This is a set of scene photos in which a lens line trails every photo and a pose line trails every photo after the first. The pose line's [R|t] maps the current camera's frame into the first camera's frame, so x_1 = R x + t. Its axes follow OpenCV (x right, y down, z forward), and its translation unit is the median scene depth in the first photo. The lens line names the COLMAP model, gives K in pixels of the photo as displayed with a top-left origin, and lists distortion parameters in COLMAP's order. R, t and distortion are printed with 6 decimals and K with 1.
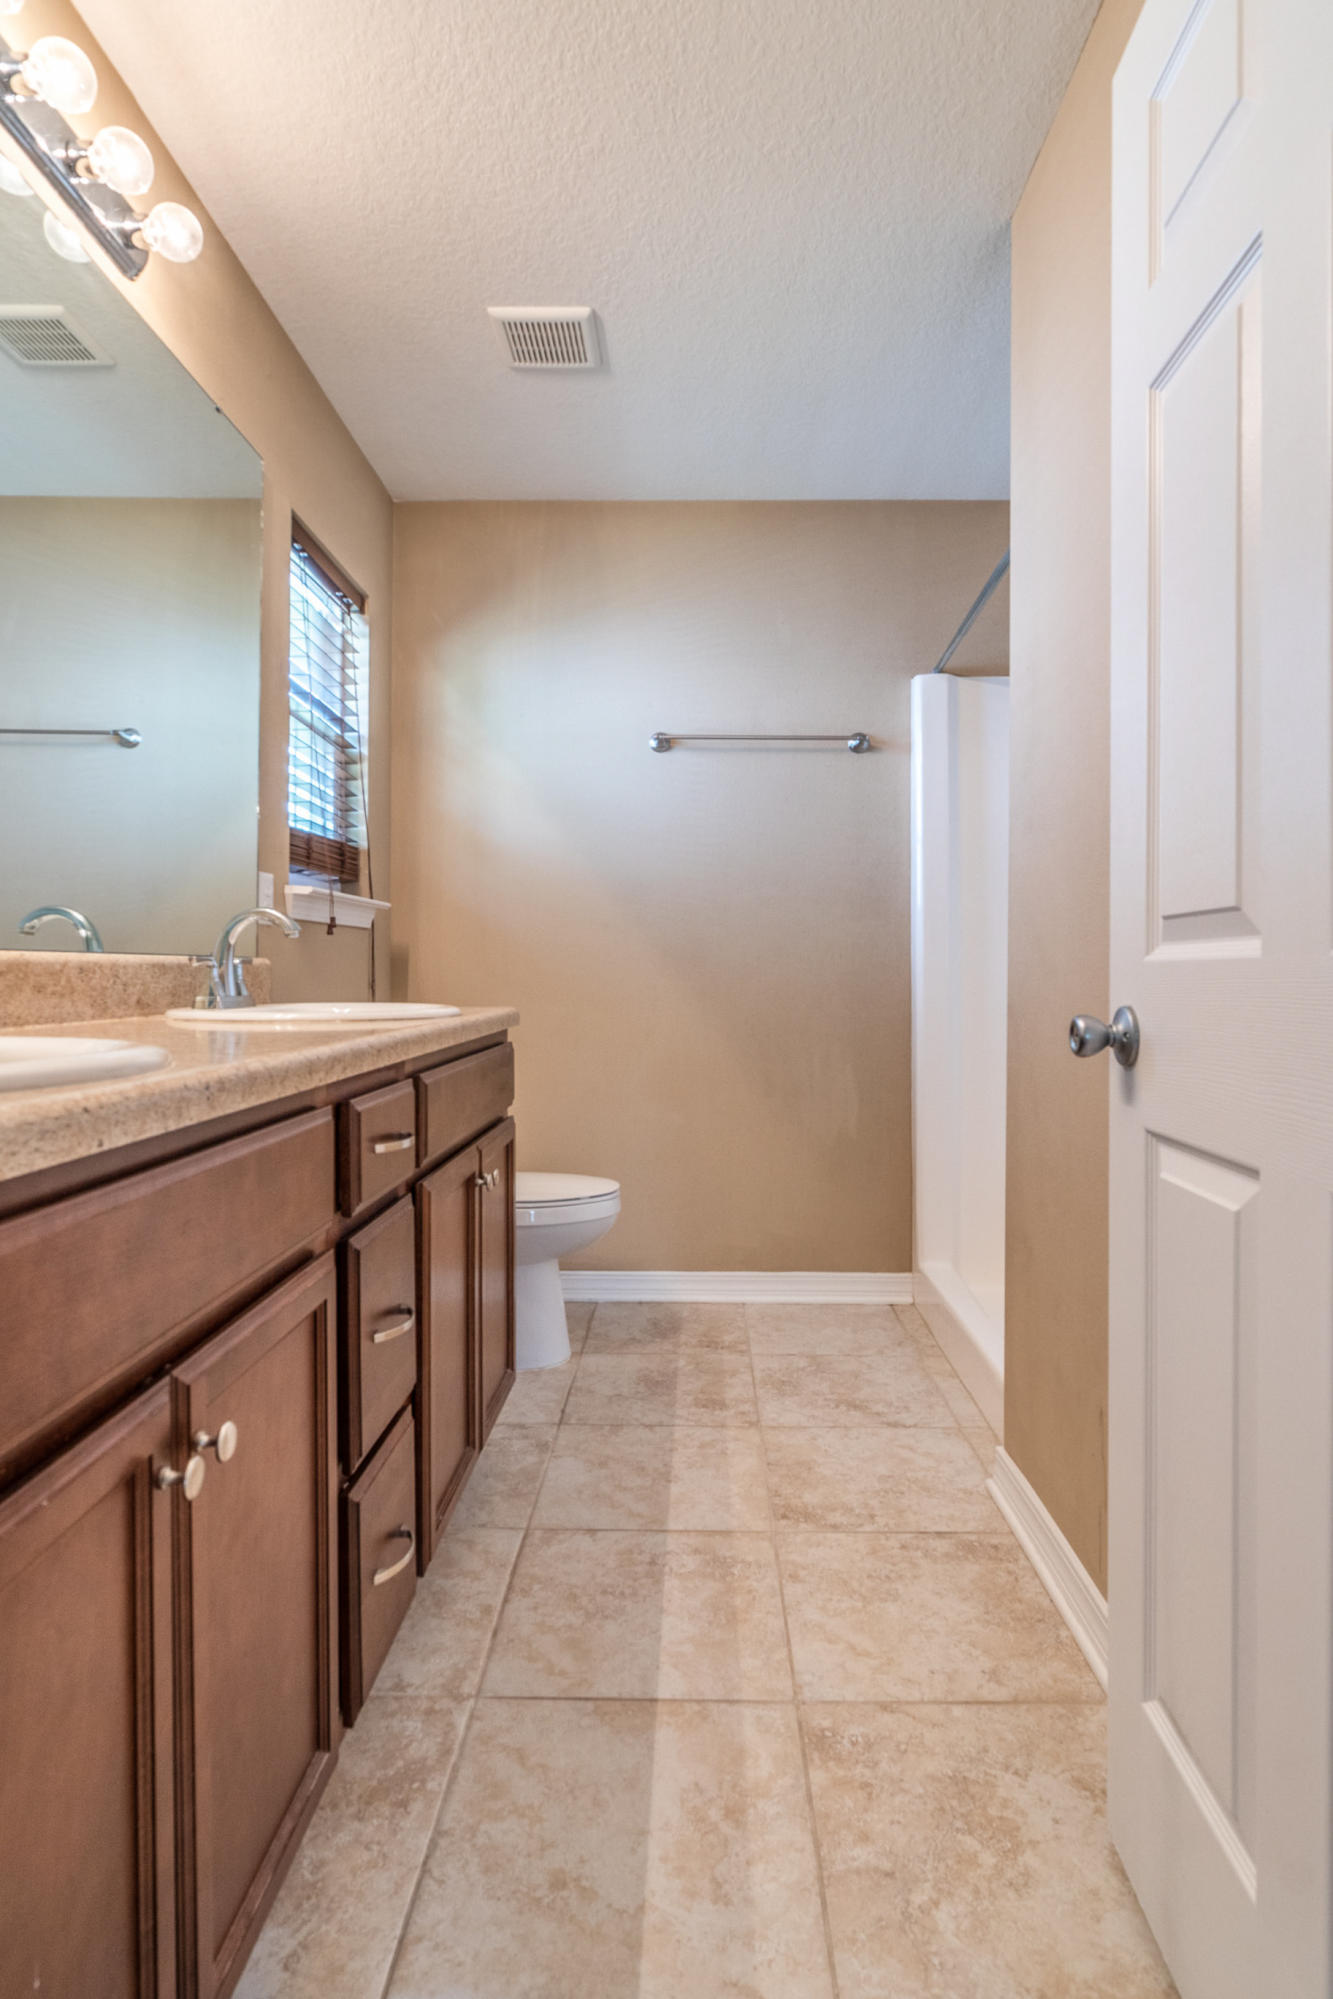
lens RADIAL K [[1064.5, 0, 694.4], [0, 1064.5, 961.5], [0, 0, 1]] dist [0.000626, -0.001083]
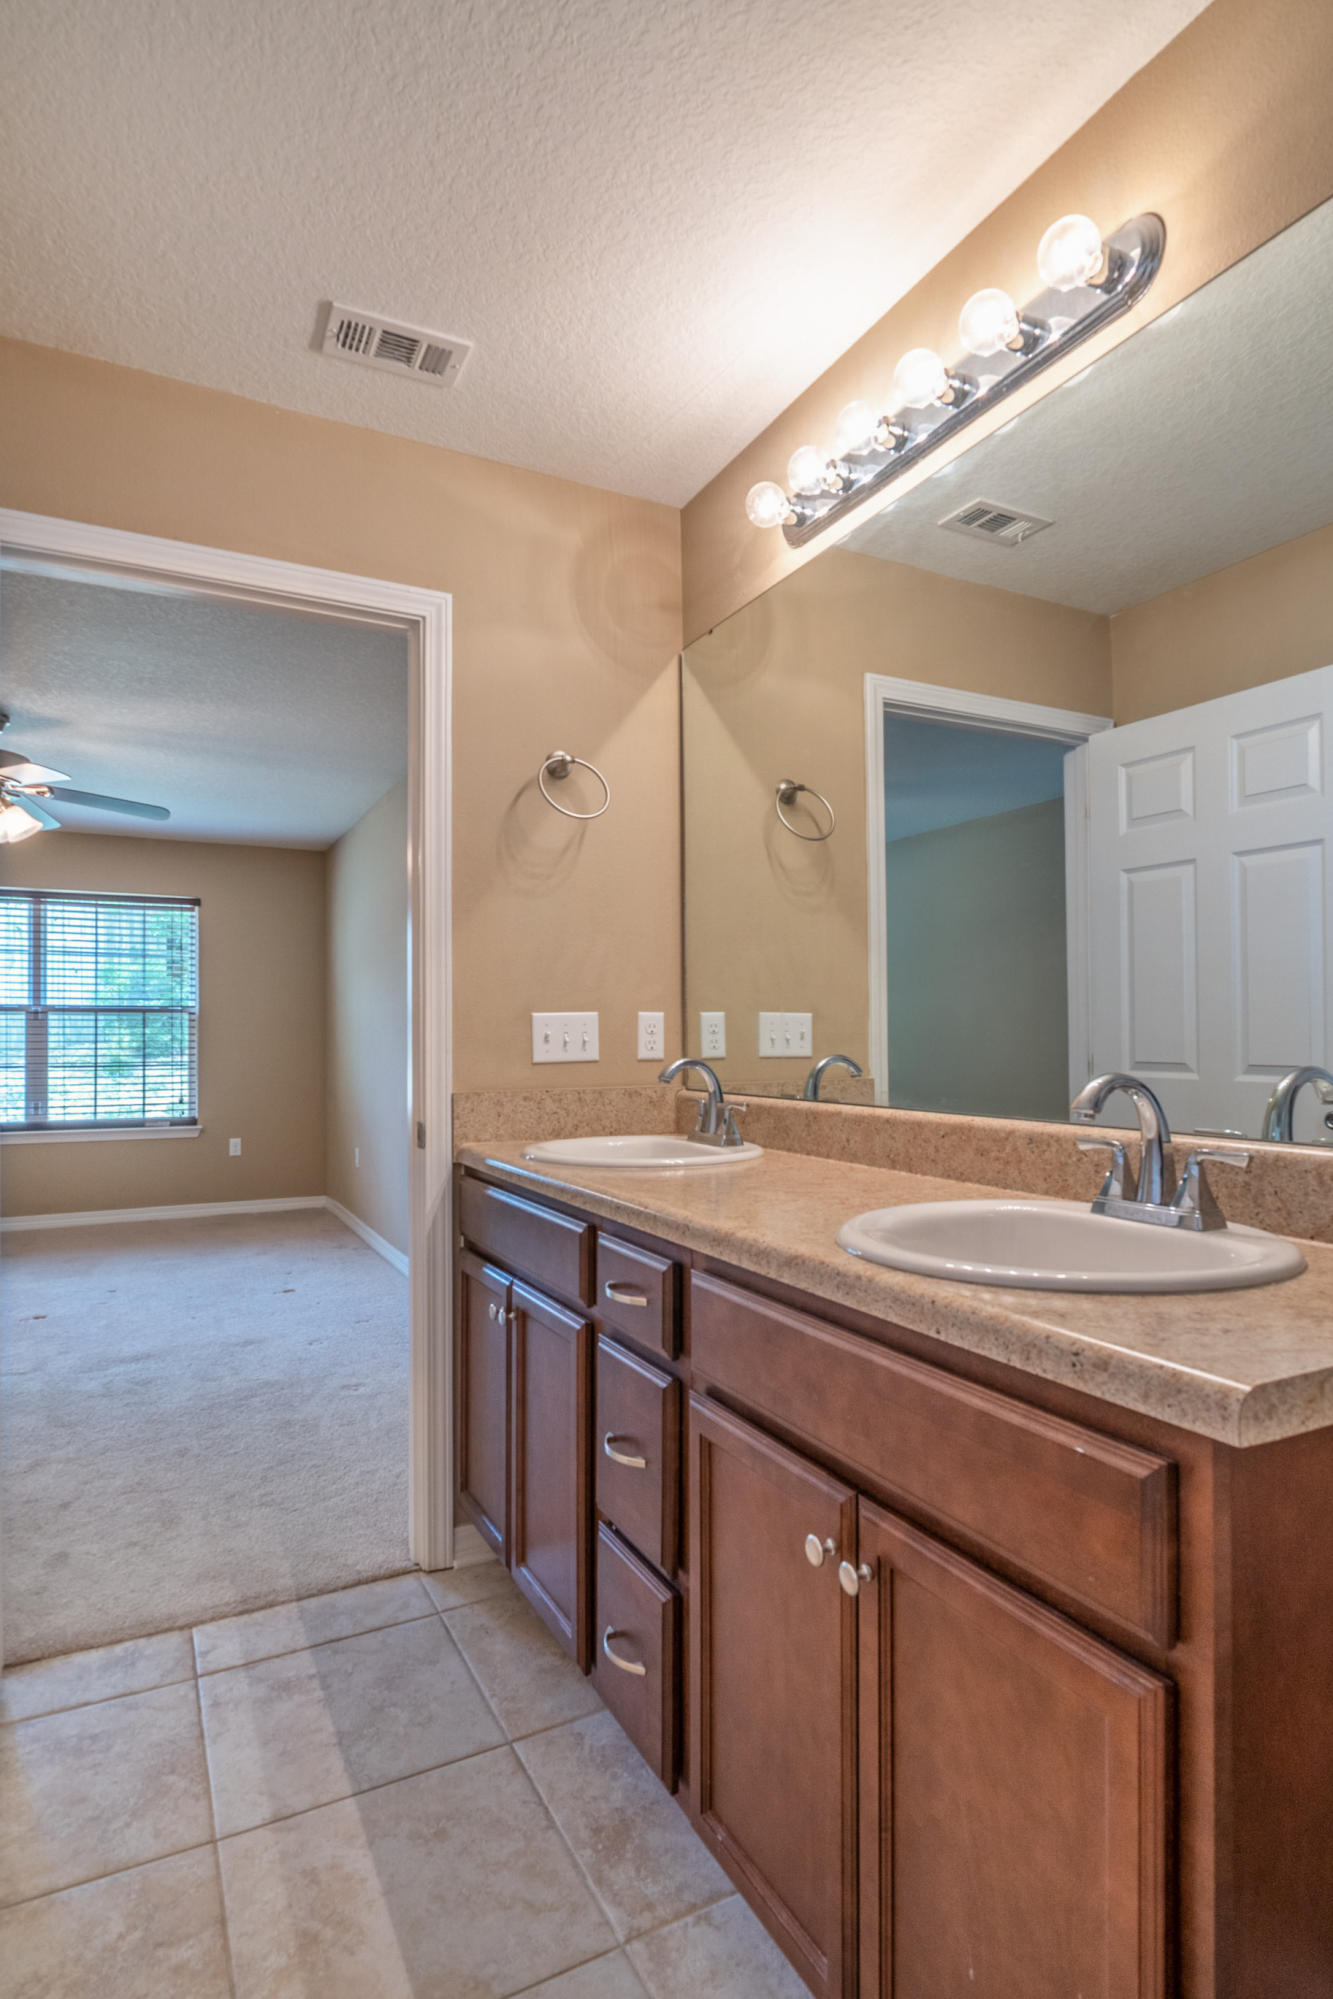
lens RADIAL K [[1064.5, 0, 681.3], [0, 1064.5, 1028.2], [0, 0, 1]] dist [0.000626, -0.001083]
pose [[-0.881952, -0.001818, -0.471336, 0.162896], [0.000986, 0.999983, -0.005702, -0.086308], [0.471339, -0.005494, -0.881935, 1.622739]]
